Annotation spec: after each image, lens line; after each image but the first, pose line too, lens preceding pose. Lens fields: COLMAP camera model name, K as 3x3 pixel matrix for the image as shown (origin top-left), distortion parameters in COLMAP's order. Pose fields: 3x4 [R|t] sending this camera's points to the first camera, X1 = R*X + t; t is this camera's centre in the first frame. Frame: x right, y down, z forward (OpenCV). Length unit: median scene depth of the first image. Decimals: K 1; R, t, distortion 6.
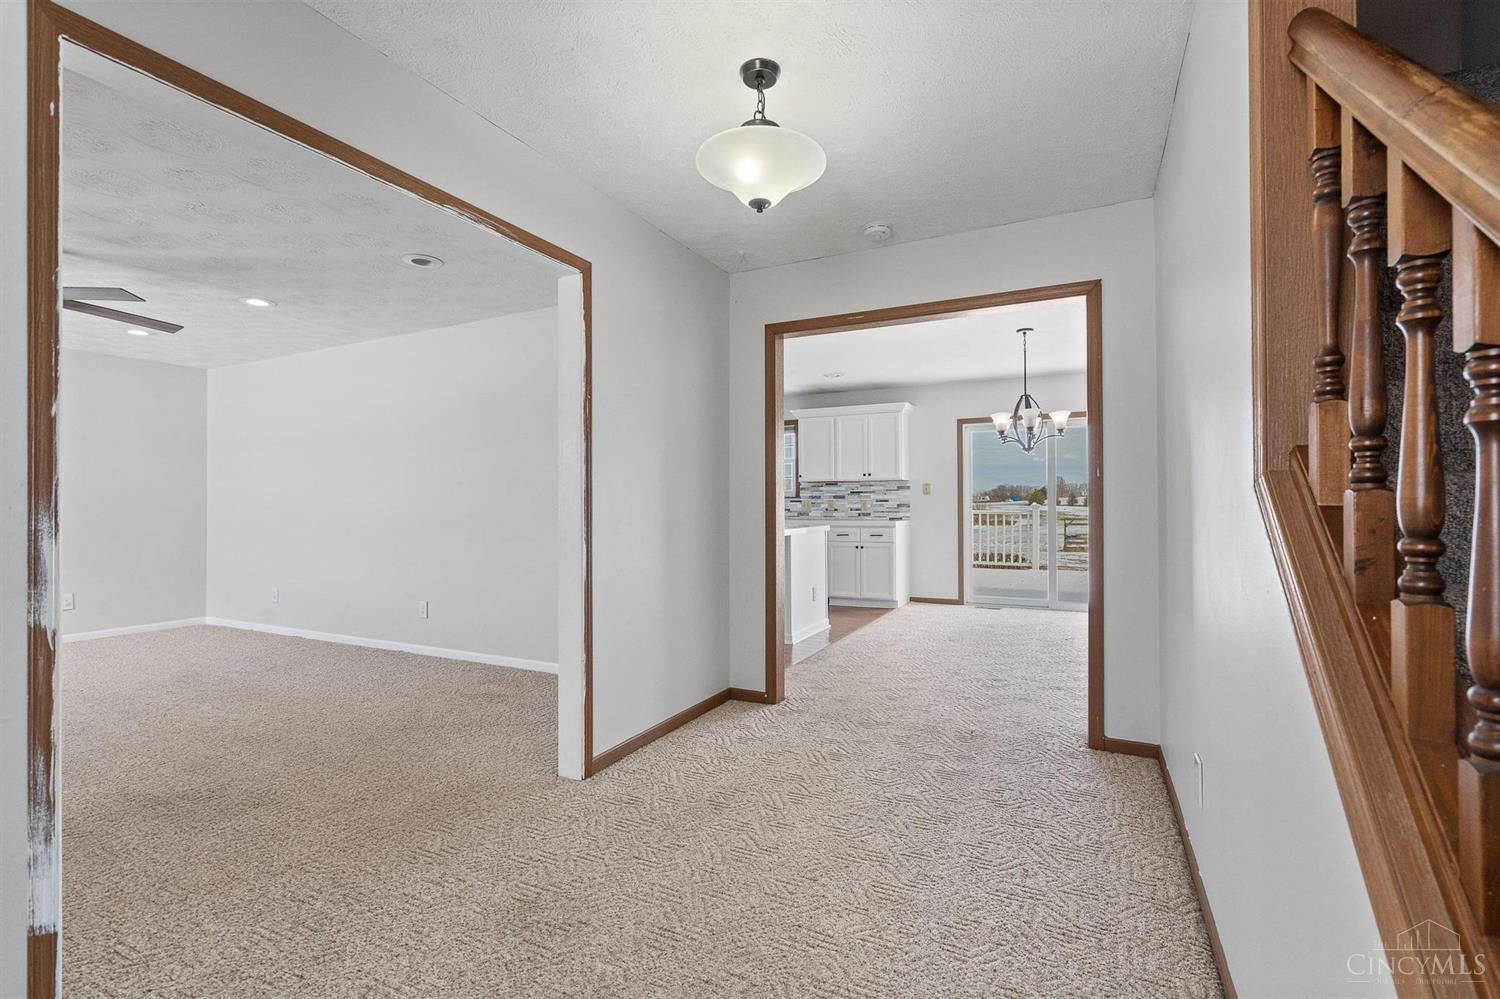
lens RADIAL K [[666.9, 0, 750.0], [0, 666.9, 499.5], [0, 0, 1]] dist [-0.000259, -0.000001]
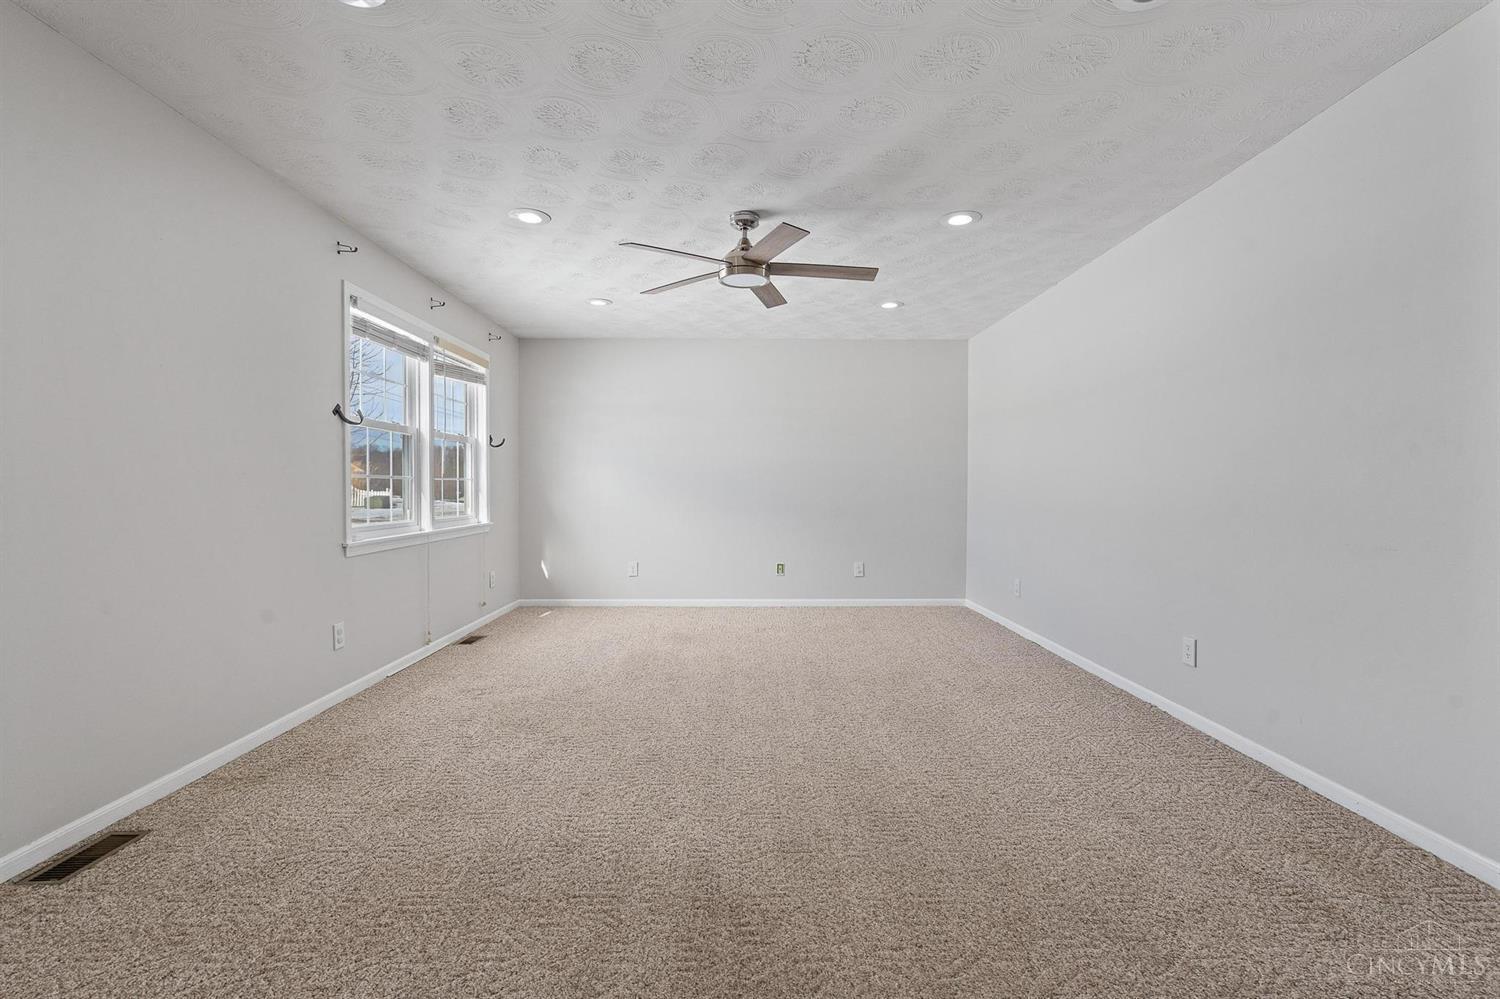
lens RADIAL K [[666.9, 0, 750.0], [0, 666.9, 499.5], [0, 0, 1]] dist [-0.000259, -0.000001]
pose [[0.452008, 0.021101, -0.891765, -0.177027], [0.005175, 0.999641, 0.026276, 0.010309], [0.891999, -0.016492, 0.451736, 0.504588]]
